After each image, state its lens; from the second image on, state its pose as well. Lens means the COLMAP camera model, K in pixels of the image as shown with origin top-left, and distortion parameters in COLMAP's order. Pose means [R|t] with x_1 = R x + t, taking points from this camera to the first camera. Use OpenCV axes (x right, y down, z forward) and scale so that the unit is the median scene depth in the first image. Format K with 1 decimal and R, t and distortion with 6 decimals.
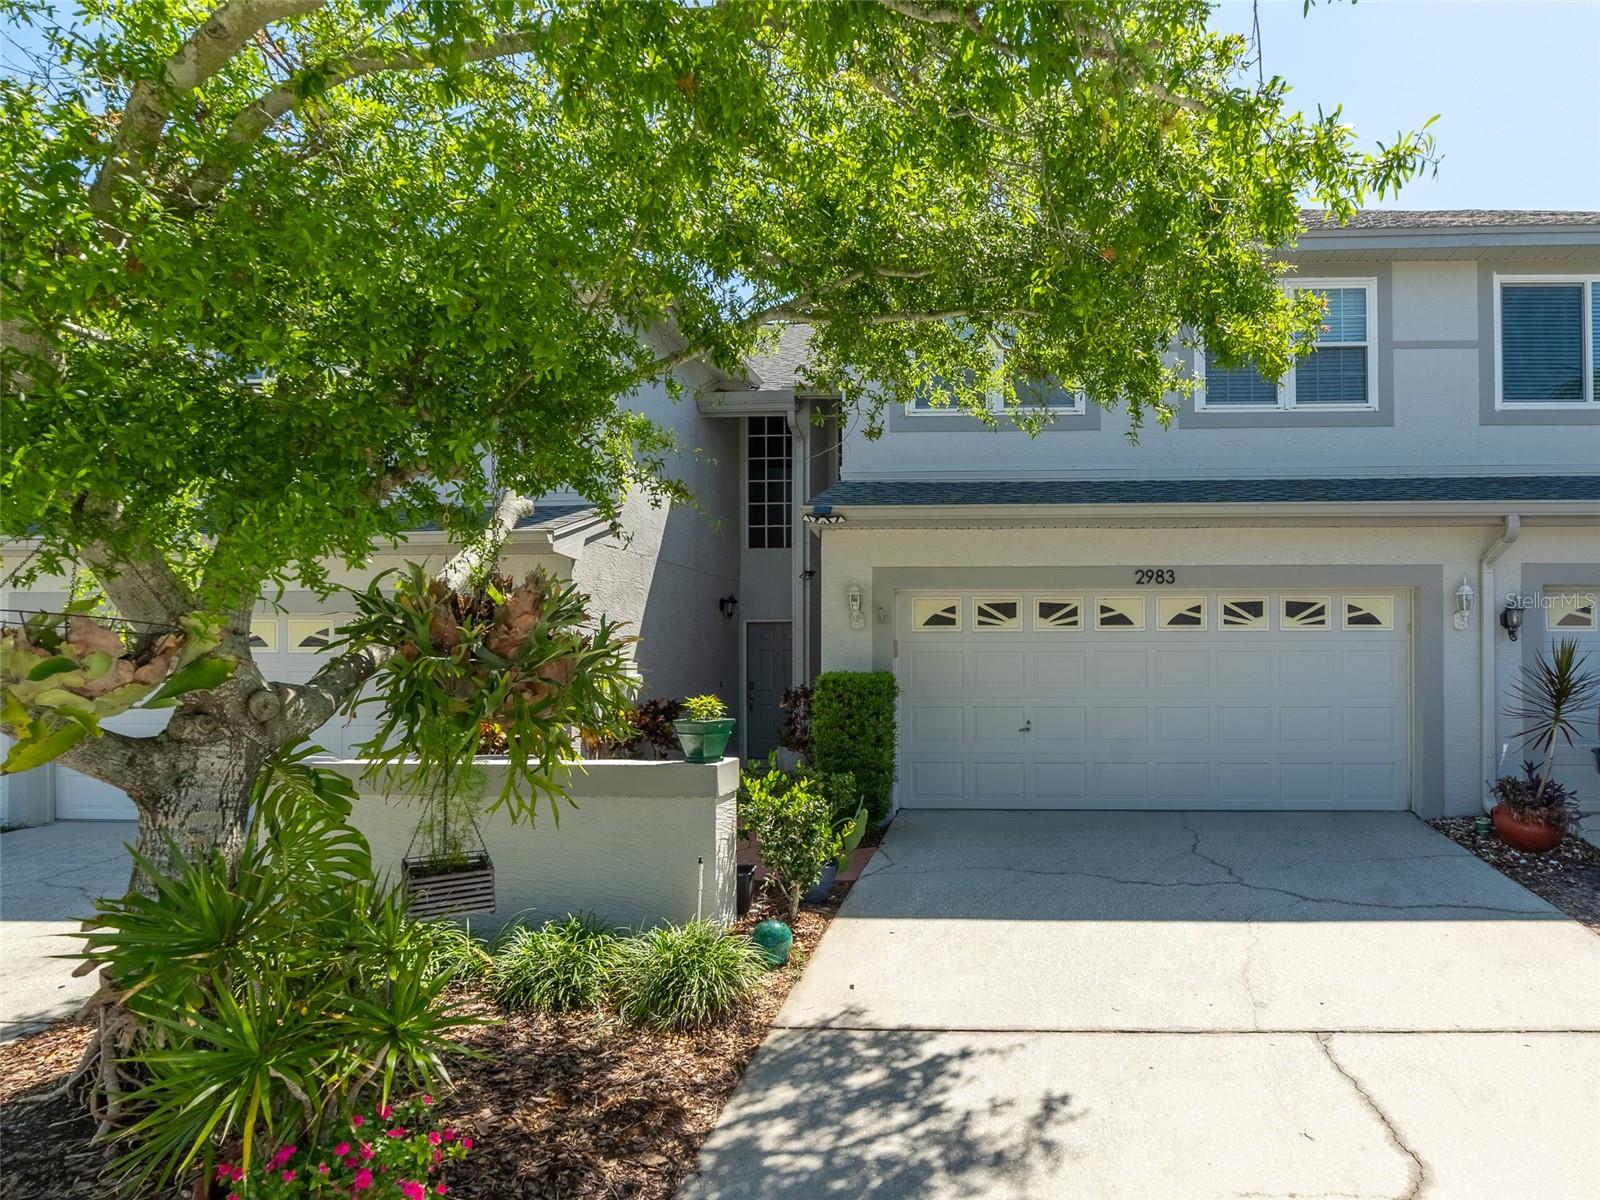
lens RADIAL K [[871.1, 0, 966.1], [0, 871.1, 668.7], [0, 0, 1]] dist [-0.024395, 0.004701]
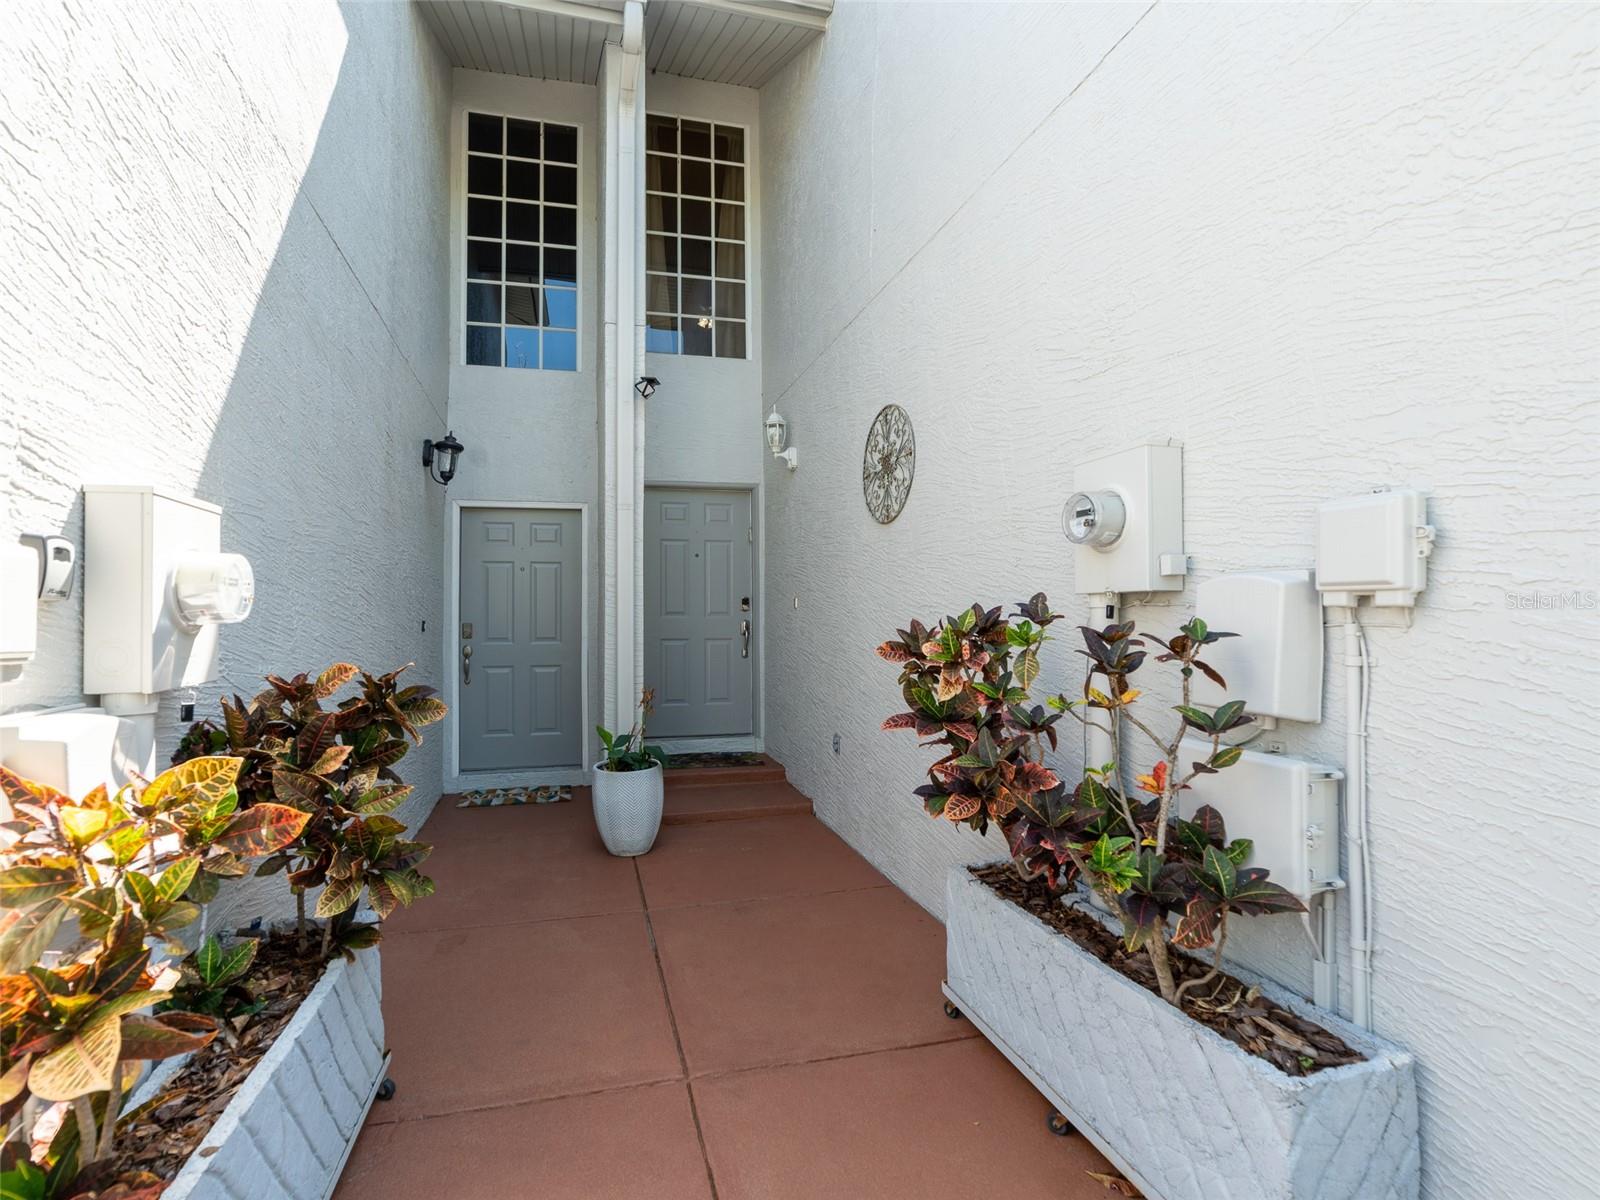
lens RADIAL K [[752.4, 0, 793.0], [0, 752.4, 600.4], [0, 0, 1]] dist [-0.027142, -0.000341]
pose [[0.953269, 0.004106, 0.302096, -0.571290], [0.003736, 0.999671, -0.025375, 0.040685], [-0.302101, 0.025318, 0.952940, 1.501678]]
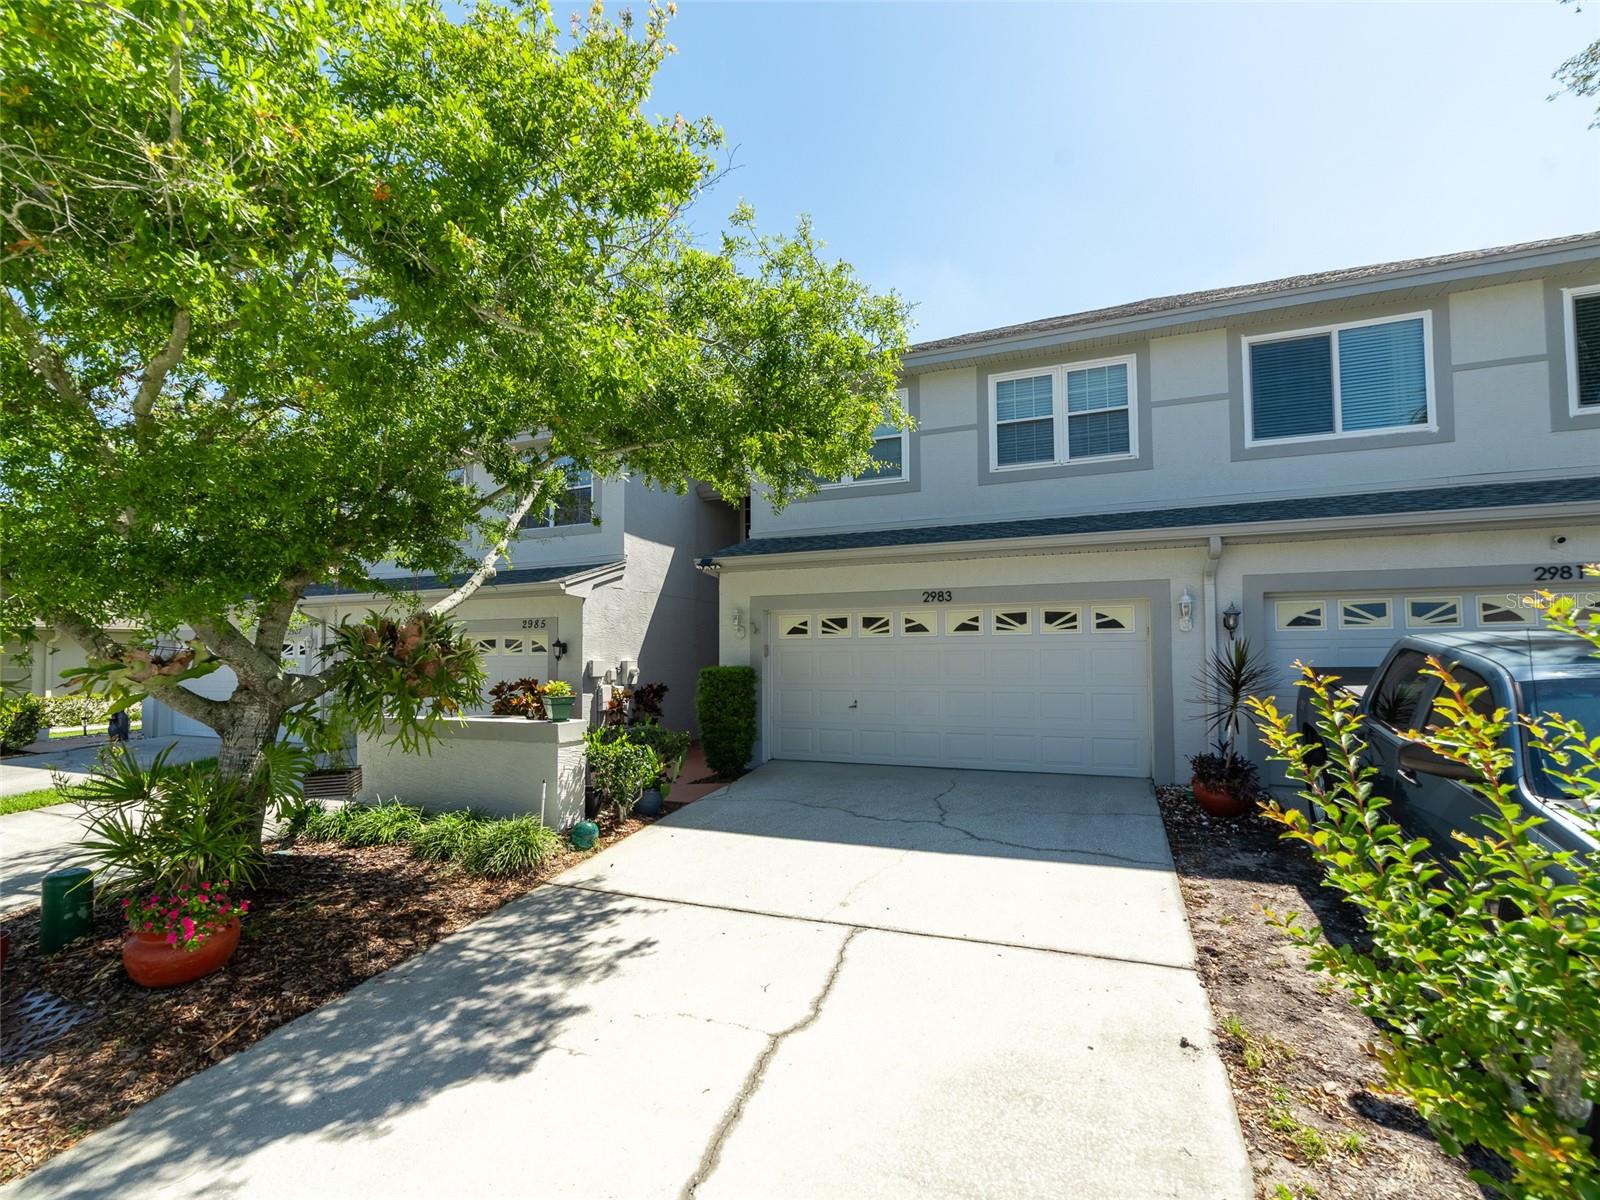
lens RADIAL K [[624.4, 0, 811.4], [0, 624.4, 644.8], [0, 0, 1]] dist [-0.015787, -0.000336]
pose [[0.956180, -0.011258, -0.292562, 0.495569], [0.003189, 0.999602, -0.028043, -0.004310], [0.292761, 0.025881, 0.955835, 0.004761]]
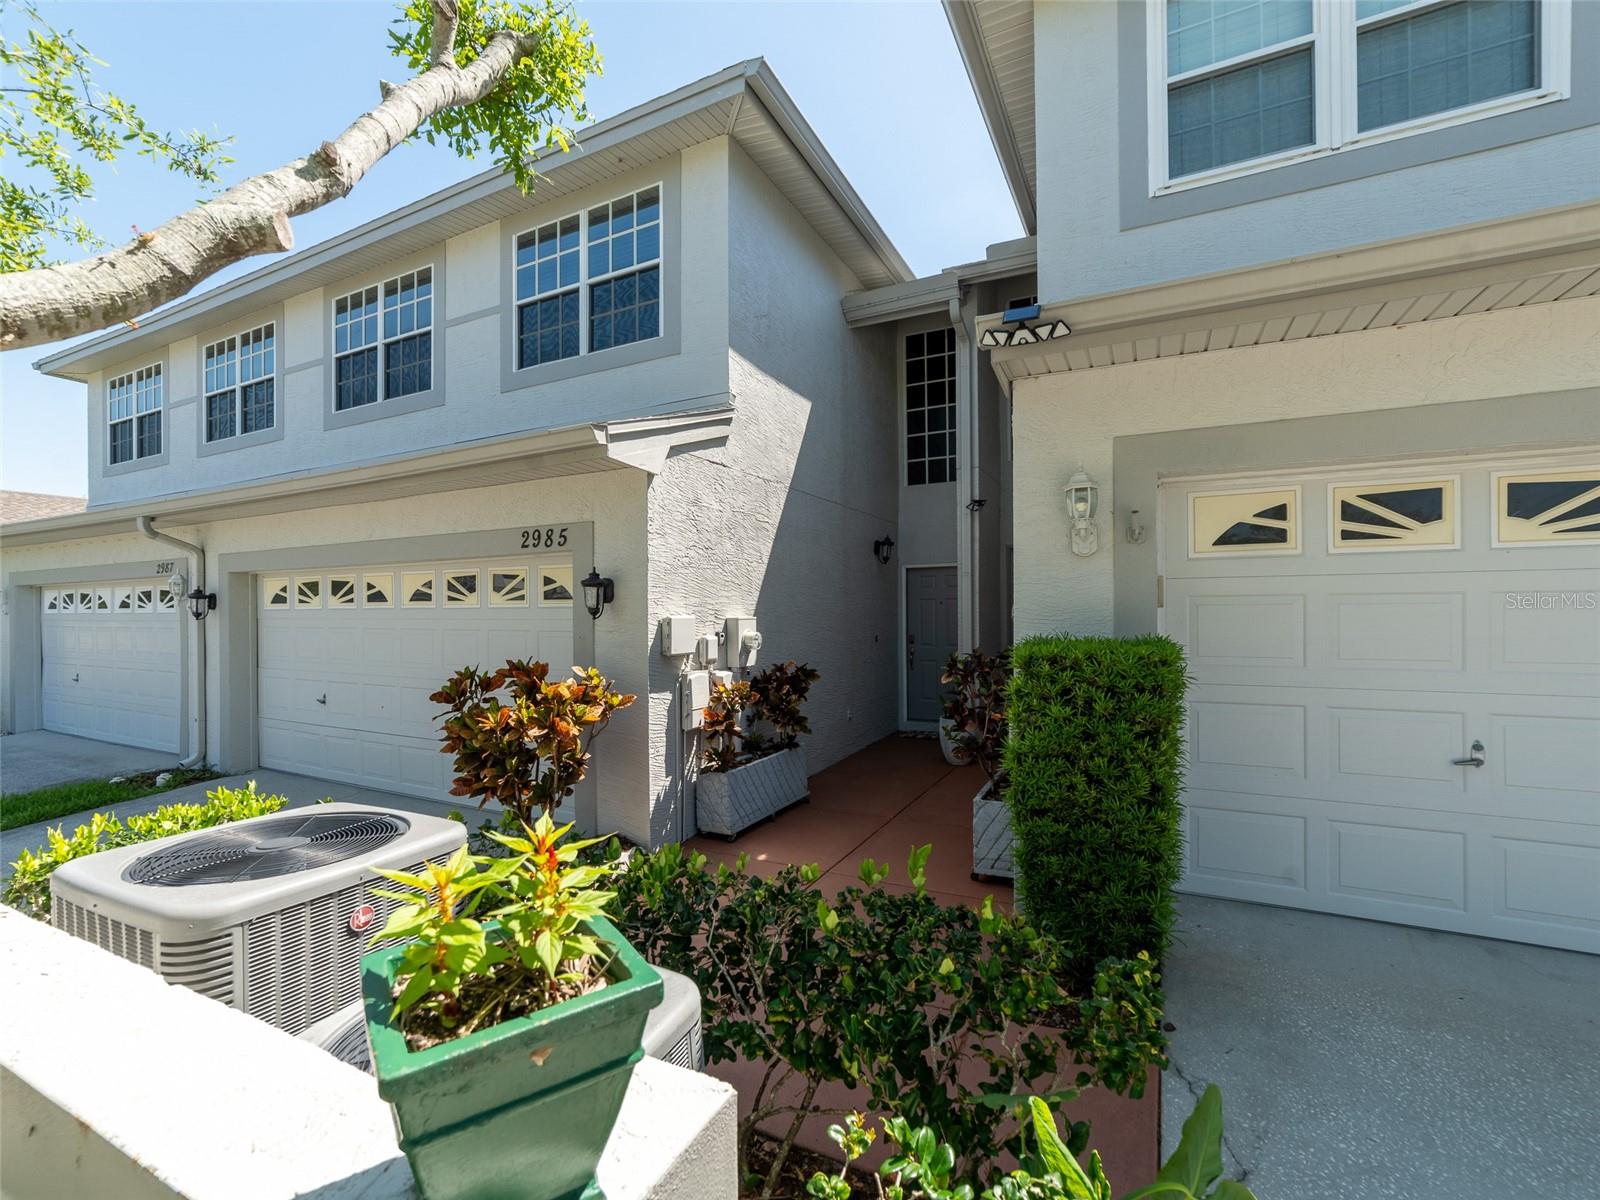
lens RADIAL K [[693.6, 0, 806.9], [0, 693.6, 615.2], [0, 0, 1]] dist [-0.014106, 0.000410]
pose [[0.918103, -0.003956, -0.396323, -0.180417], [0.004339, 0.999991, 0.000069, -0.015131], [0.396319, -0.001783, 0.918111, 0.868996]]
